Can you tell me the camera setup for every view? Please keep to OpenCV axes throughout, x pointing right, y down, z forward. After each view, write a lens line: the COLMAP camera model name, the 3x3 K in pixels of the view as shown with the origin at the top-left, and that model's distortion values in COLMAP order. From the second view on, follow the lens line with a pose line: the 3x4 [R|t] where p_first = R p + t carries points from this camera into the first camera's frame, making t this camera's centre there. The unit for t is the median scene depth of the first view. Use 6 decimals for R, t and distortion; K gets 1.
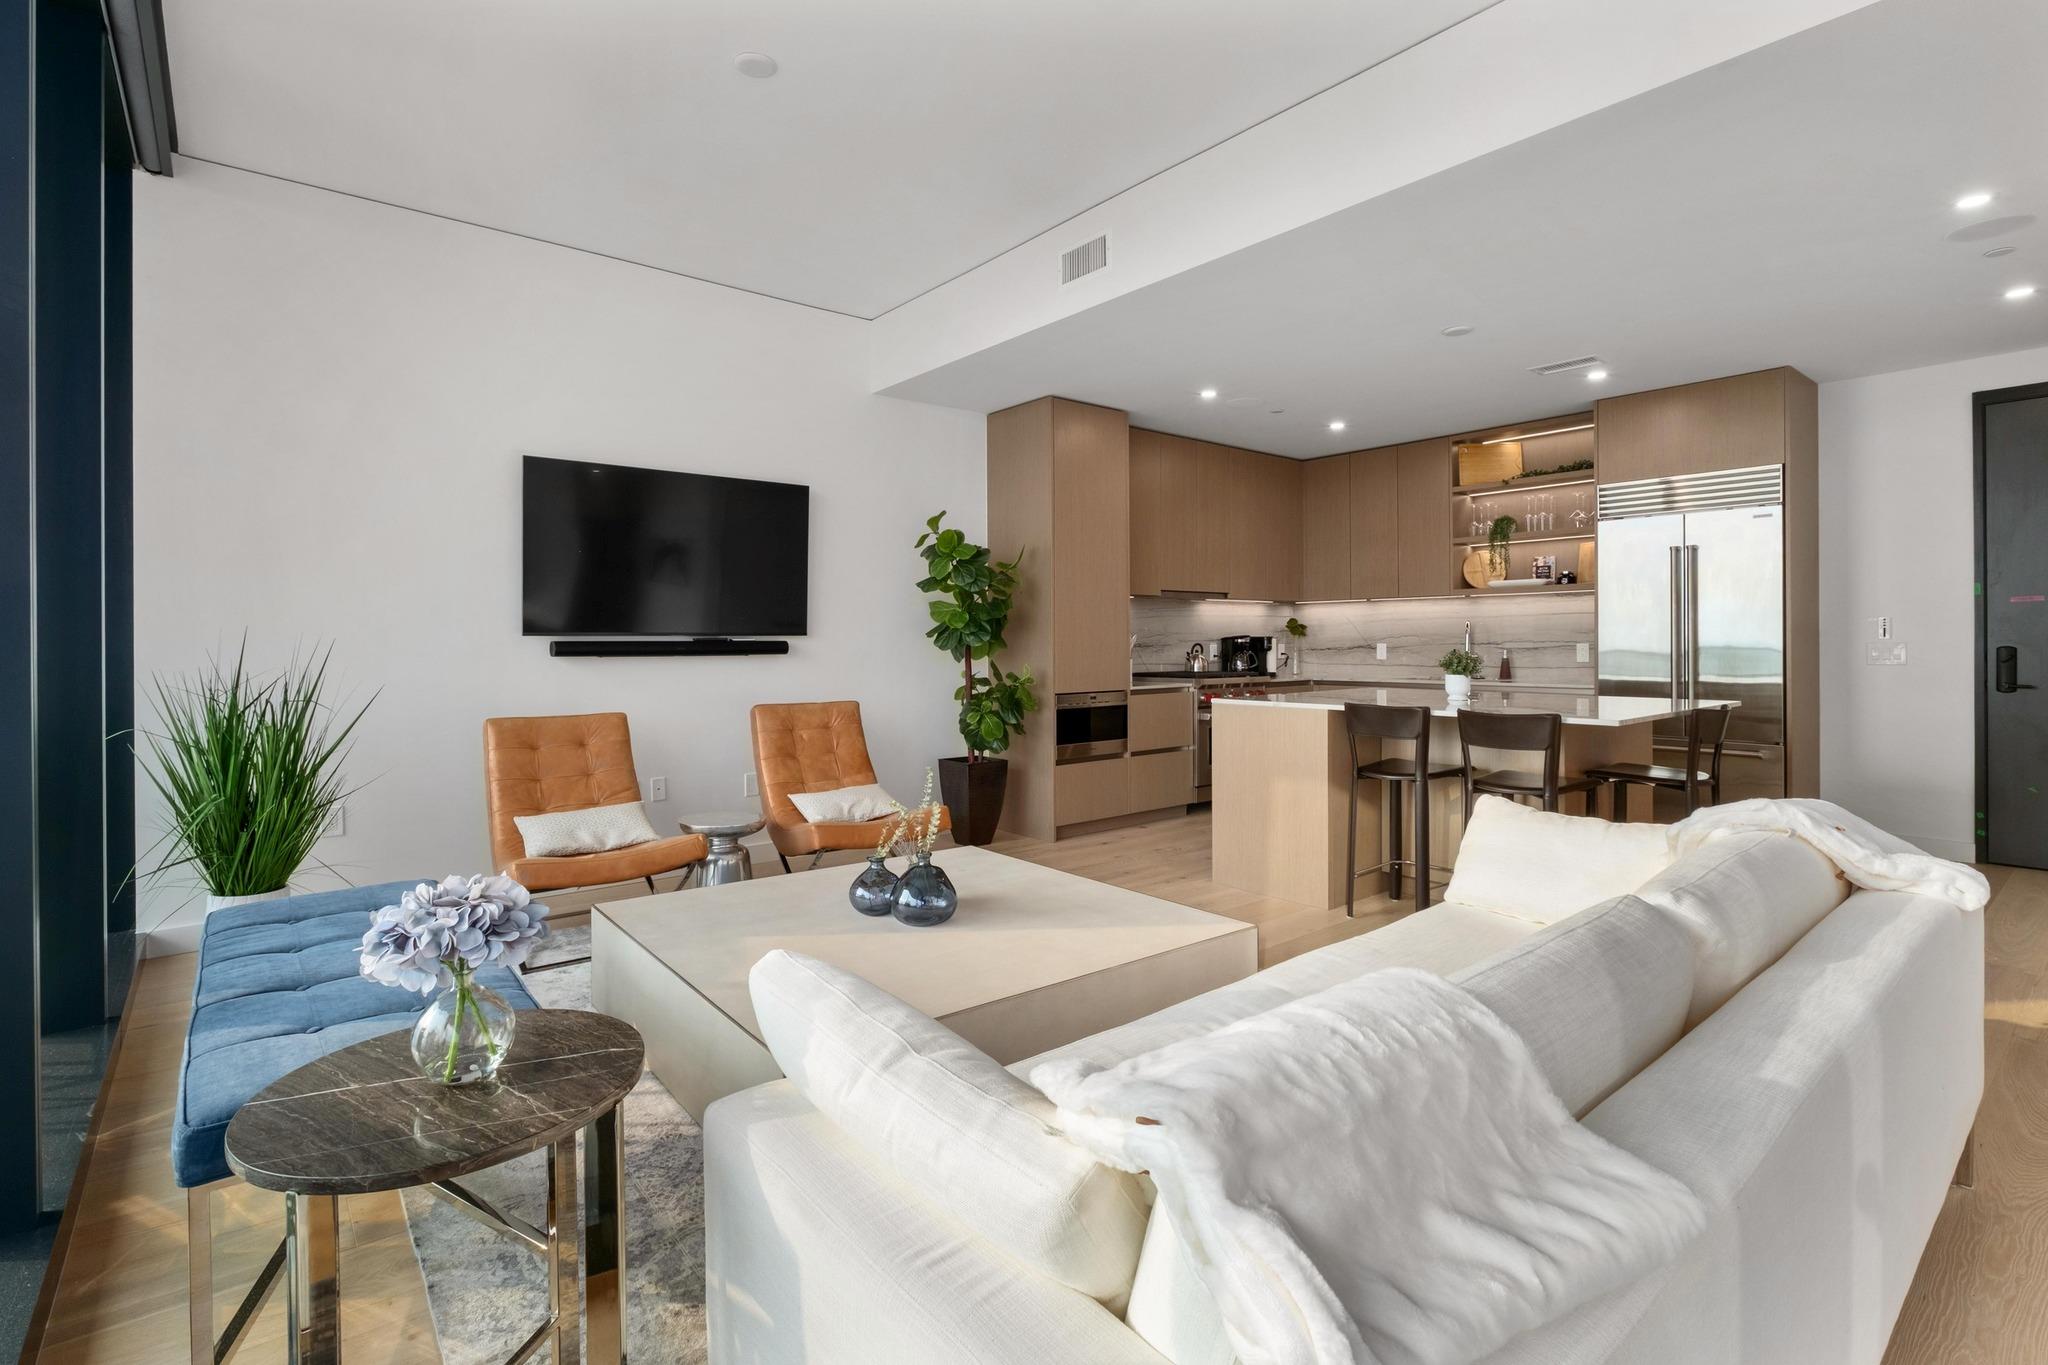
lens RADIAL K [[958.8, 0, 1027.0], [0, 958.8, 644.2], [0, 0, 1]] dist [-0.003616, -0.000777]
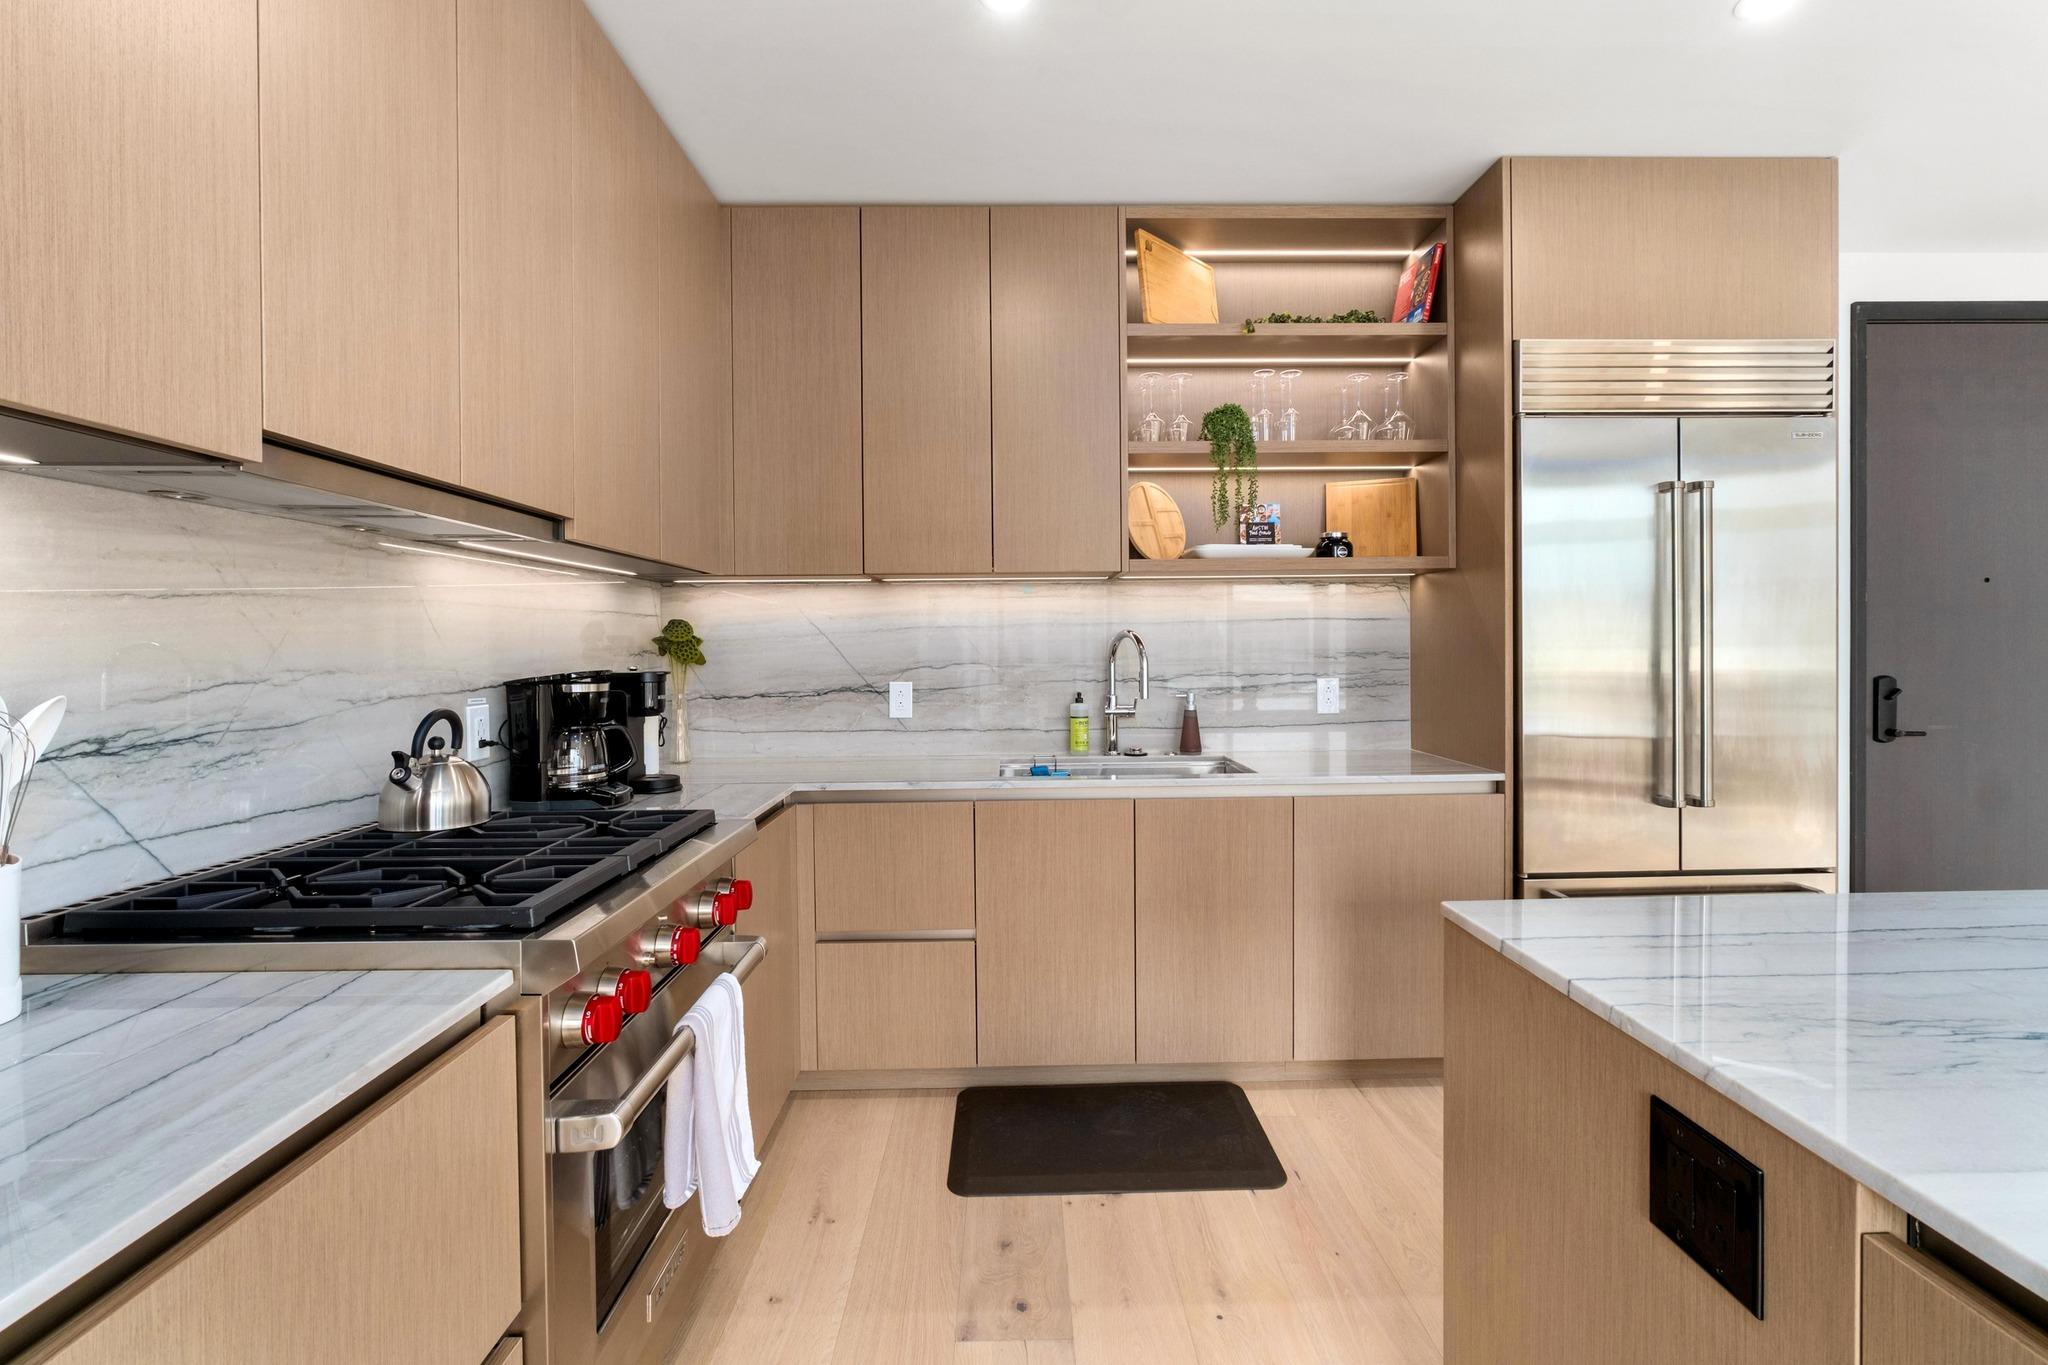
lens RADIAL K [[895.7, 0, 1029.8], [0, 895.7, 656.1], [0, 0, 1]] dist [-0.000782, -0.000259]
pose [[0.621289, -0.009774, 0.783521, 0.099299], [0.009835, 0.999941, 0.004675, -0.015640], [-0.783520, 0.004801, 0.621348, 0.798951]]
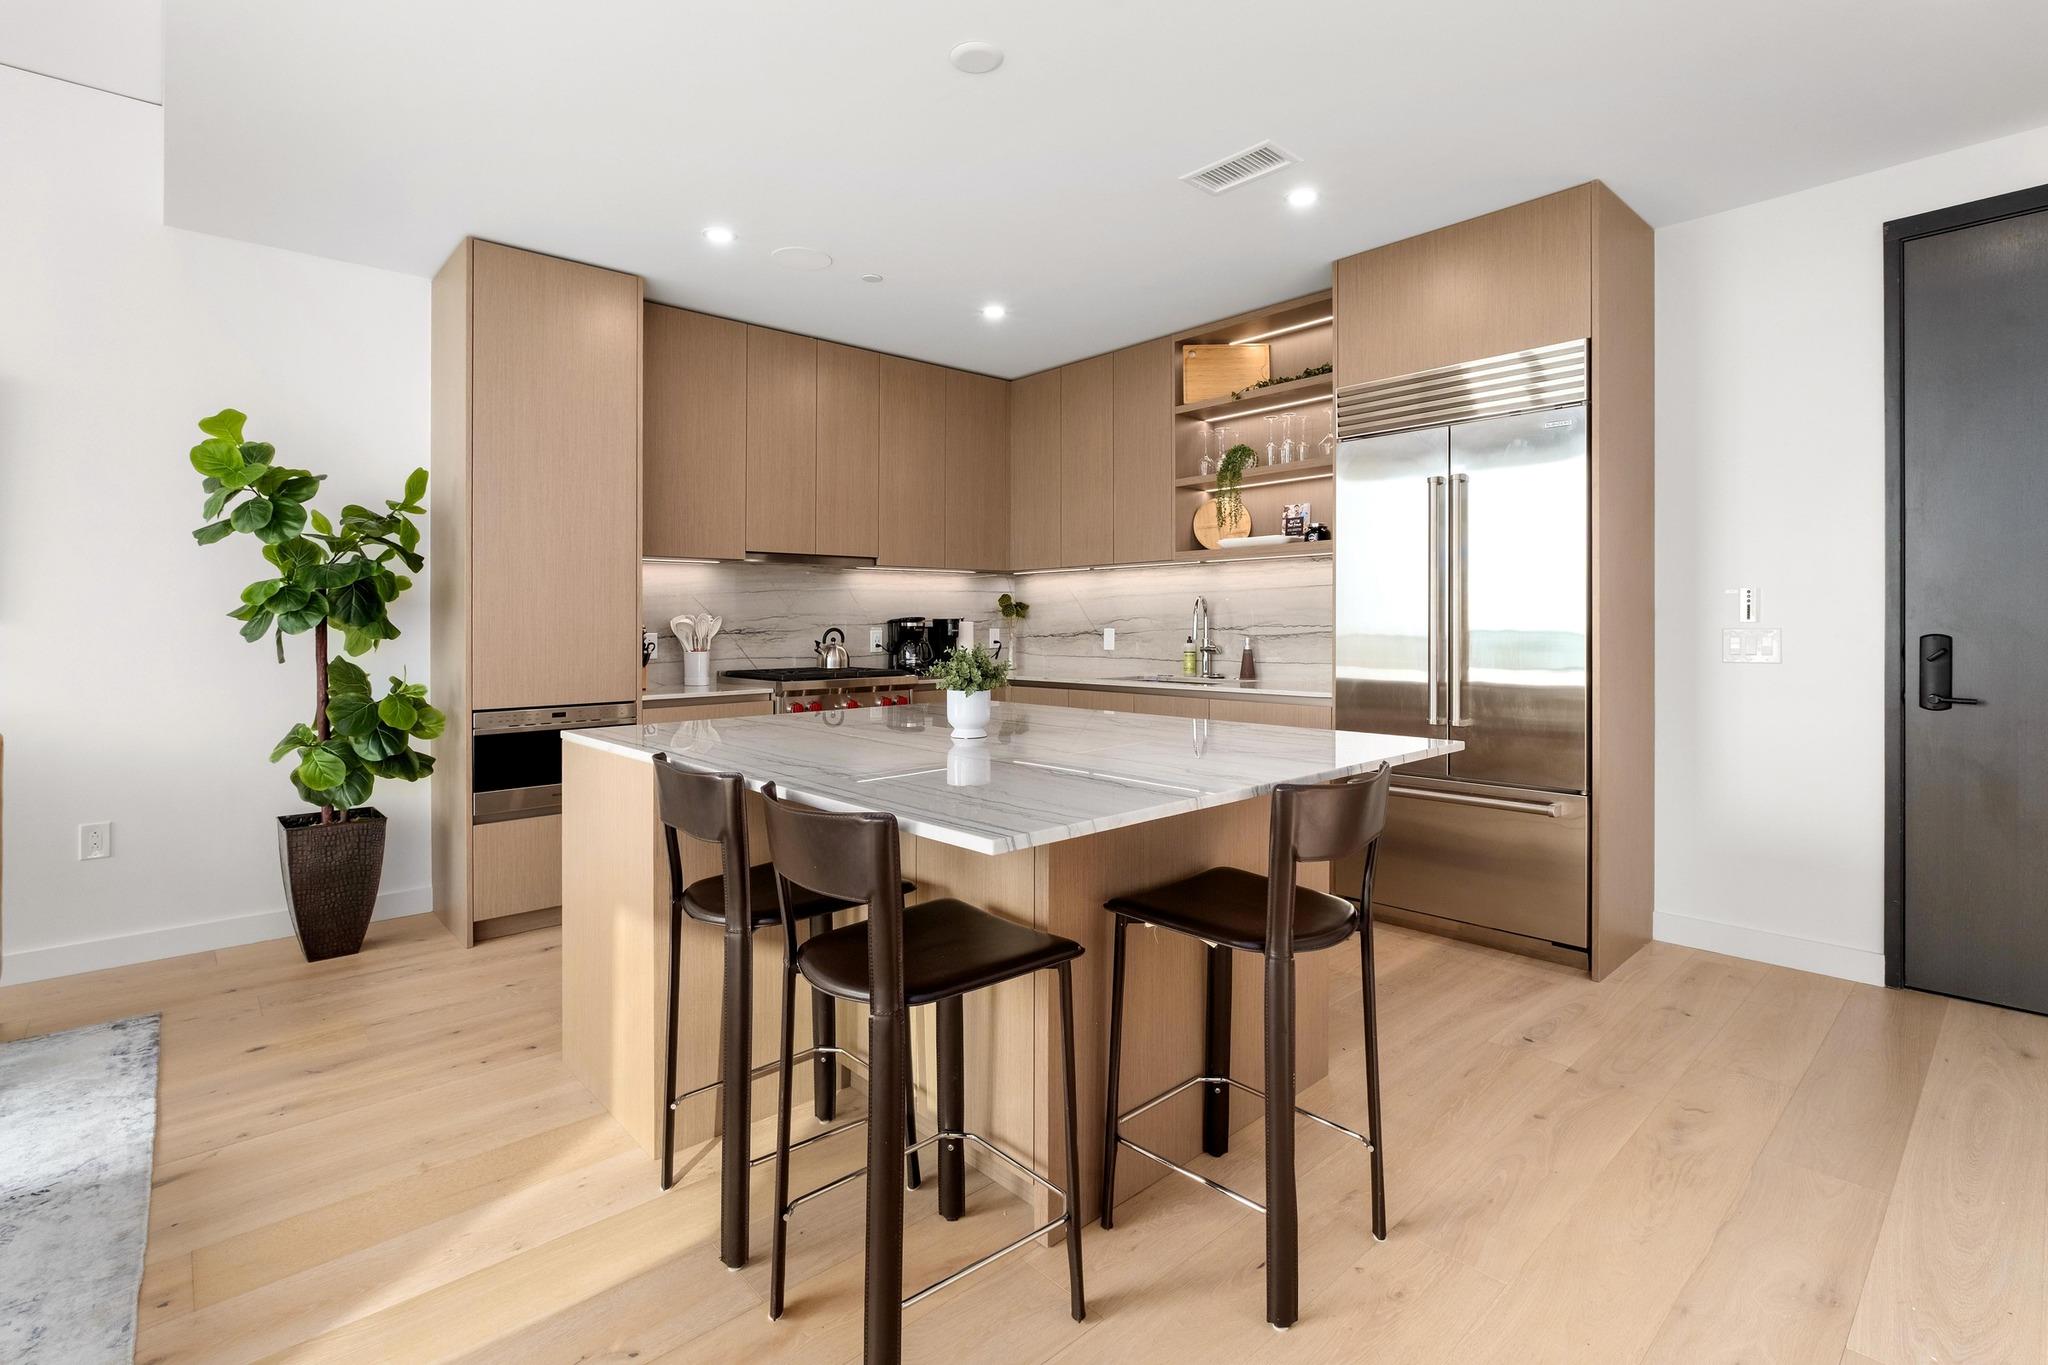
lens RADIAL K [[959.1, 0, 1024.8], [0, 959.1, 629.6], [0, 0, 1]] dist [0.001453, 0.001289]
pose [[0.998755, -0.000775, 0.049884, 0.306771], [0.000657, 0.999997, 0.002375, -0.001749], [-0.049886, -0.002339, 0.998752, 0.307513]]
